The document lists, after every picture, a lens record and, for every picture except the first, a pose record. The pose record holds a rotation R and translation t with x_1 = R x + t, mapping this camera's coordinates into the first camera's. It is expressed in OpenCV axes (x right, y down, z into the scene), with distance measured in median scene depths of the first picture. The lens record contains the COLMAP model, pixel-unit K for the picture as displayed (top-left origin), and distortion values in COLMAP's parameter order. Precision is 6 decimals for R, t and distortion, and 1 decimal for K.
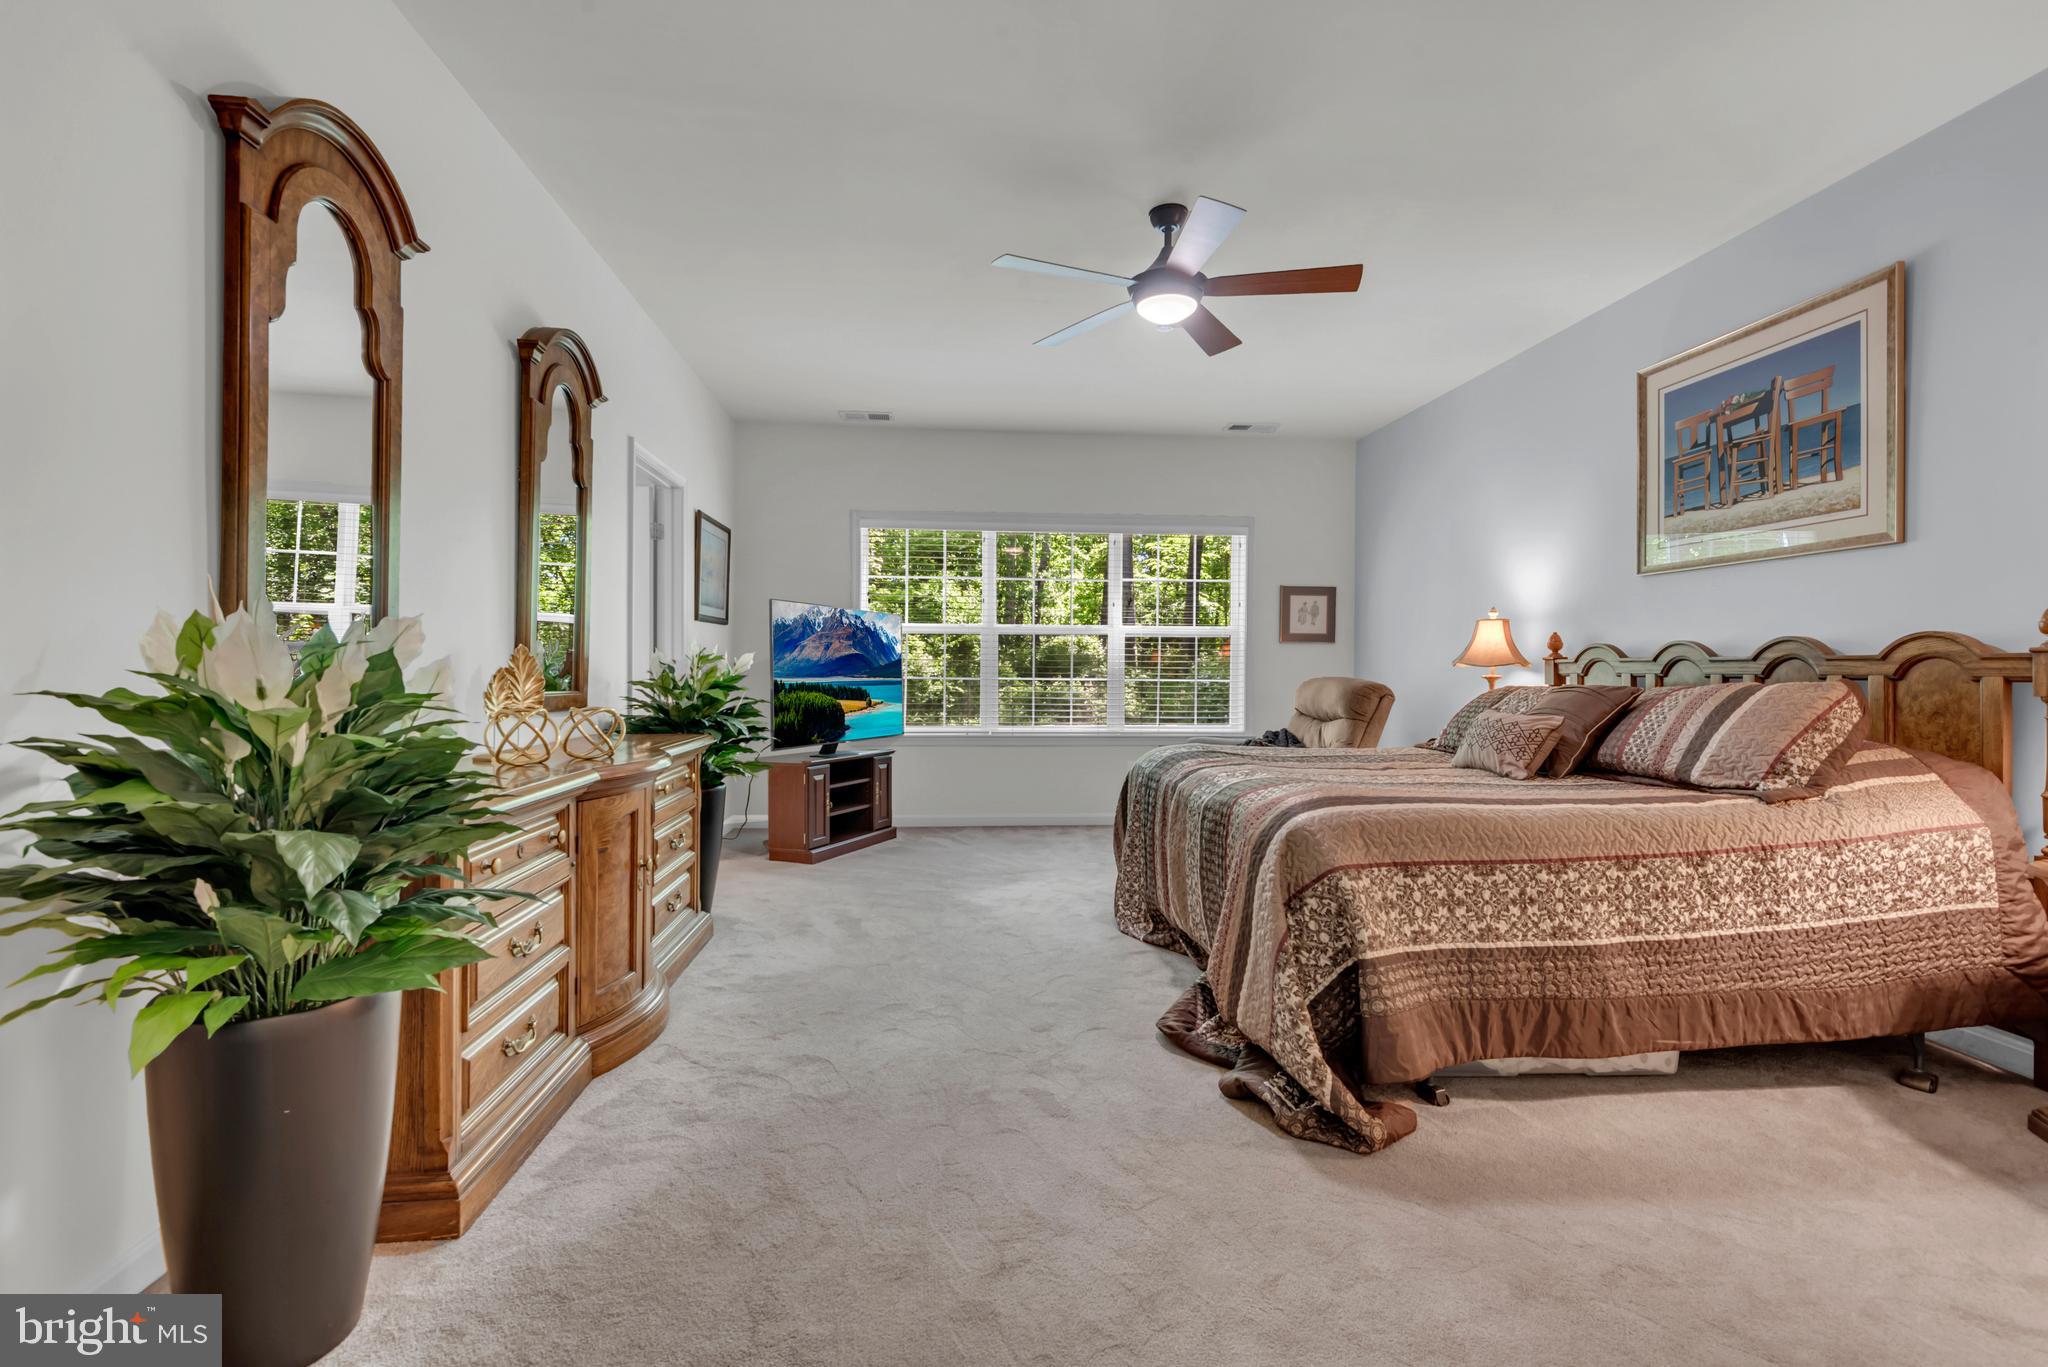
lens RADIAL K [[924.0, 0, 1017.0], [0, 924.0, 682.4], [0, 0, 1]] dist [0.029860, -0.015756]
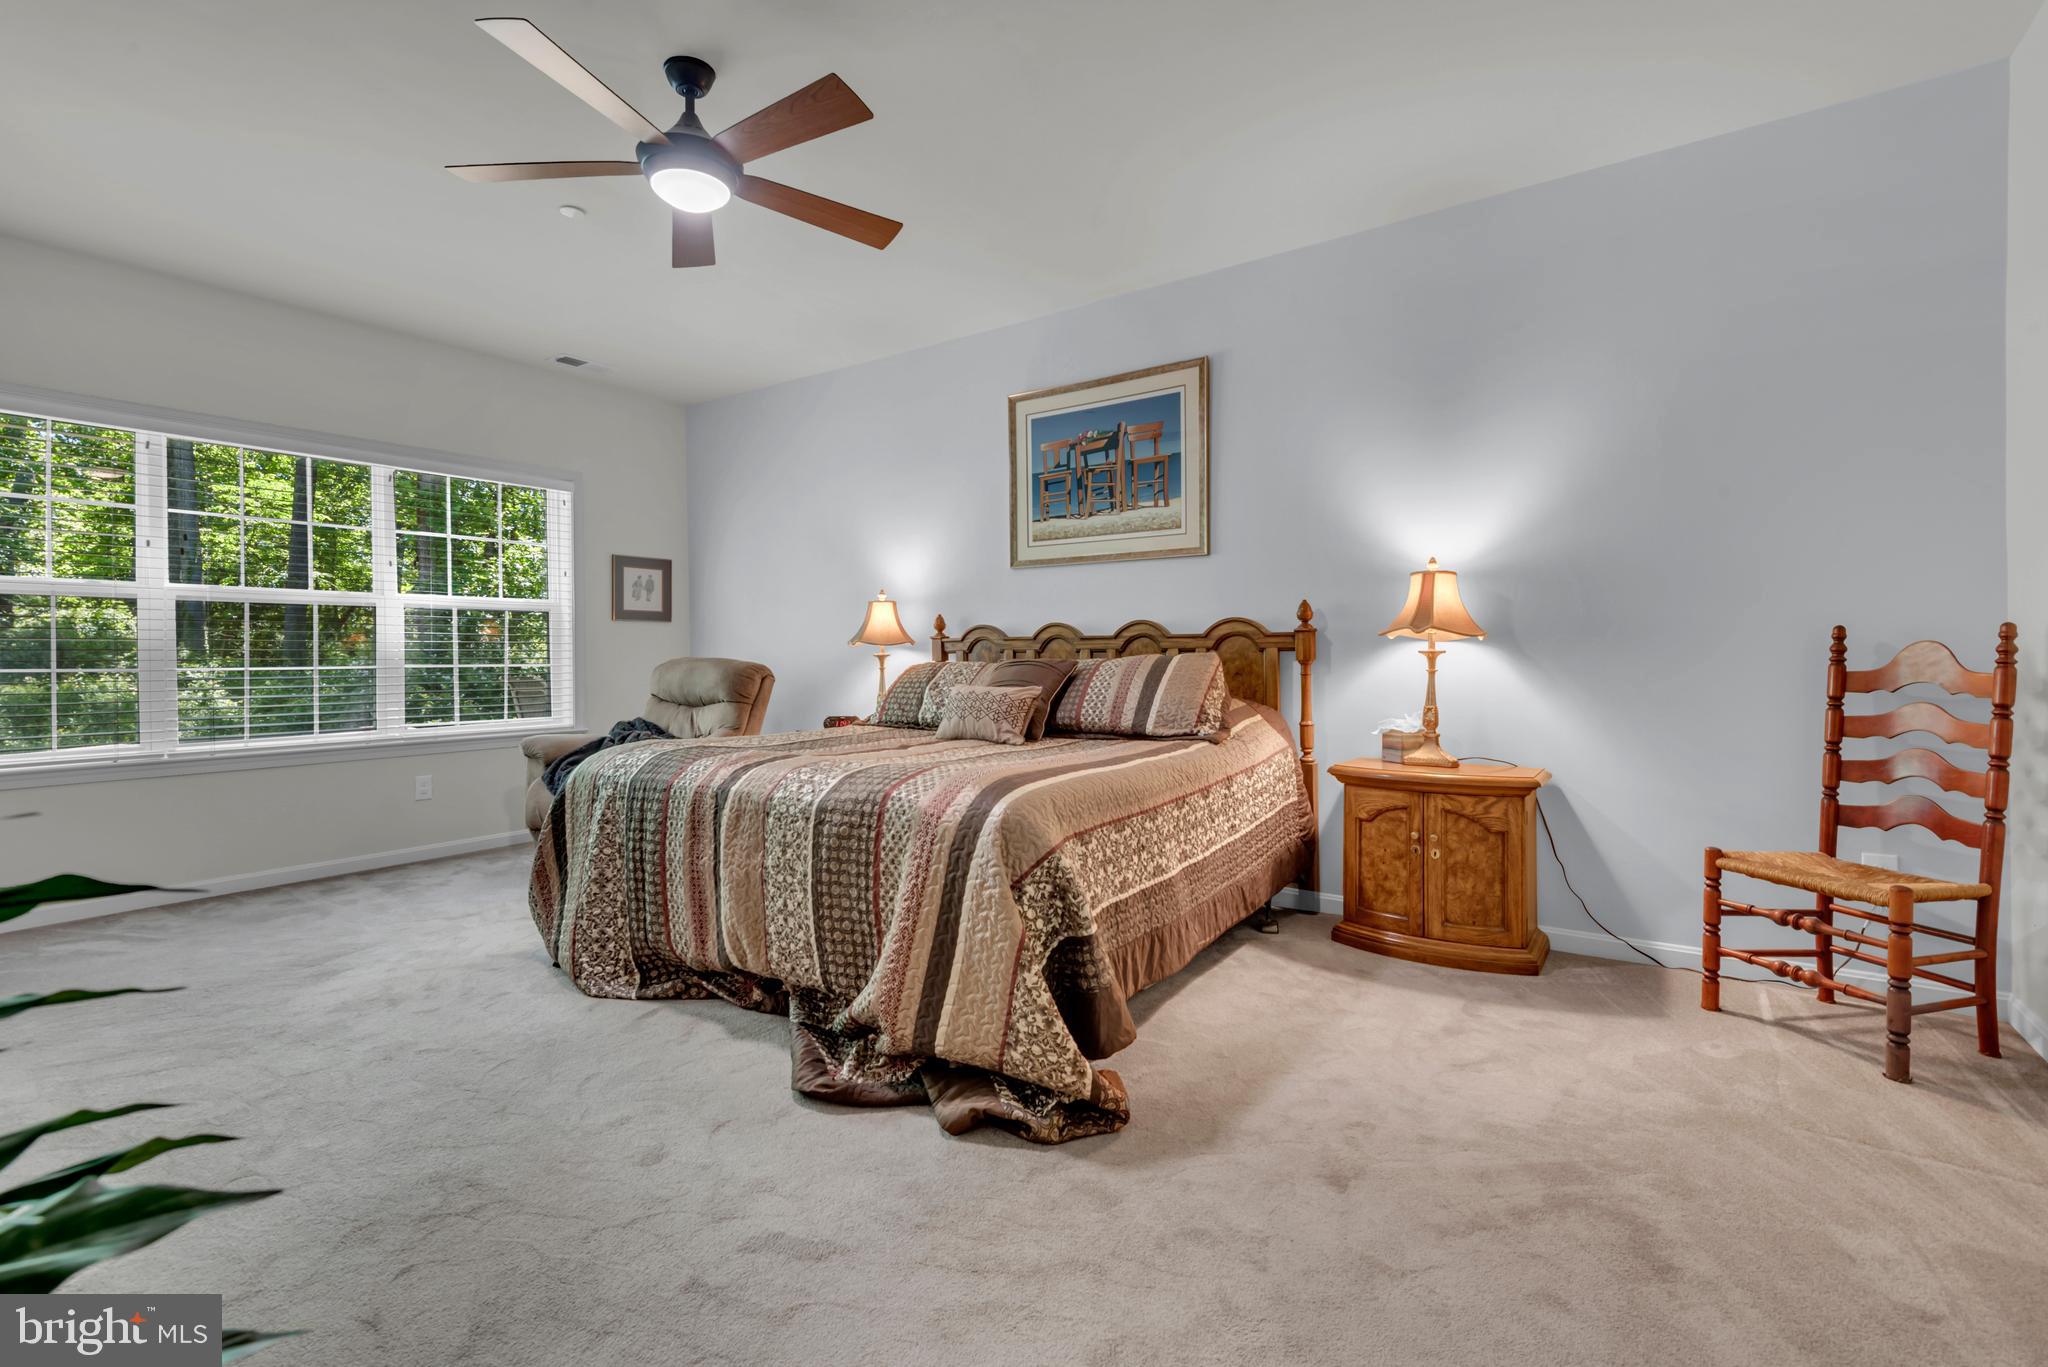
lens RADIAL K [[924.0, 0, 1047.3], [0, 924.0, 660.4], [0, 0, 1]] dist [0.029860, -0.015756]
pose [[0.638655, -0.016134, 0.769324, -0.276756], [0.021135, 0.999771, 0.003422, 0.001073], [-0.769203, 0.014075, 0.638850, 0.271371]]
